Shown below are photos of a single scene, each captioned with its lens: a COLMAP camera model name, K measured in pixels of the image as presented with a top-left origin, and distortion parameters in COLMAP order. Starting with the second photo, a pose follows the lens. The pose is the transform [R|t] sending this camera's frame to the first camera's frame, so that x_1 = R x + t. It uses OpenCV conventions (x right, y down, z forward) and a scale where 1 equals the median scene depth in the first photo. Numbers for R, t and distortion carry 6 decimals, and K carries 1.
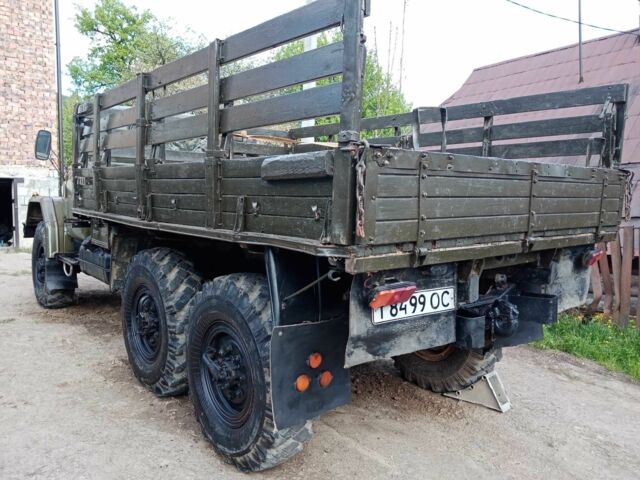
lens RADIAL K [[520.8, 0, 322.3], [0, 520.8, 239.7], [0, 0, 1]] dist [0.013719, -0.016209]
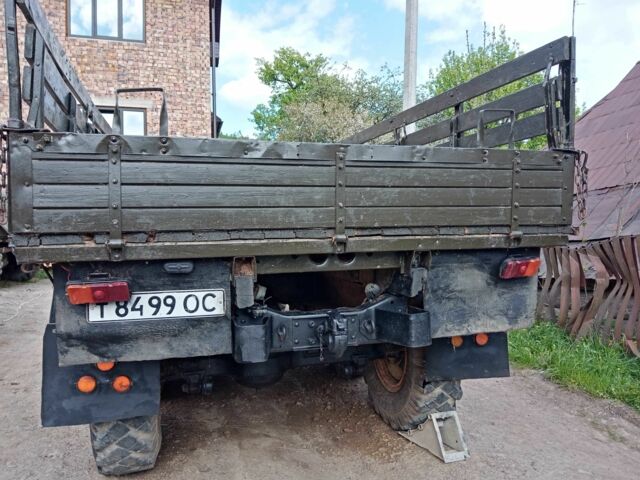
lens RADIAL K [[520.8, 0, 322.3], [0, 520.8, 239.7], [0, 0, 1]] dist [0.013719, -0.016209]
pose [[0.919407, -0.014420, -0.393043, 0.476615], [-0.009426, 0.998233, -0.058674, 0.035636], [0.393194, 0.057650, 0.917646, 0.161239]]
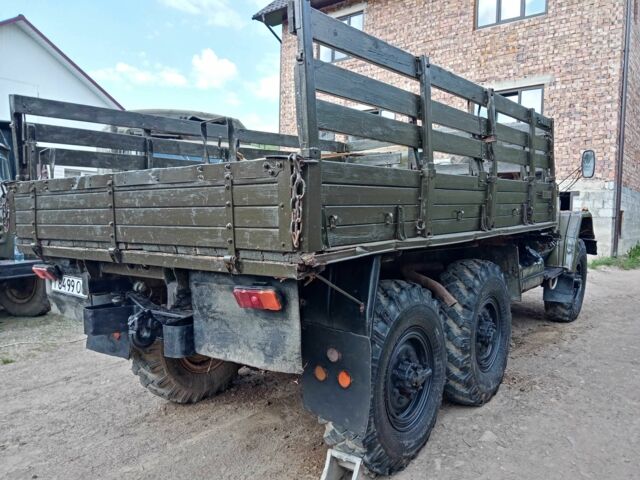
lens RADIAL K [[520.8, 0, 322.3], [0, 520.8, 239.7], [0, 0, 1]] dist [0.013719, -0.016209]
pose [[0.200190, 0.047391, -0.978610, 1.006207], [-0.070246, 0.996953, 0.033909, -0.056799], [0.977236, 0.061955, 0.202909, 0.817018]]
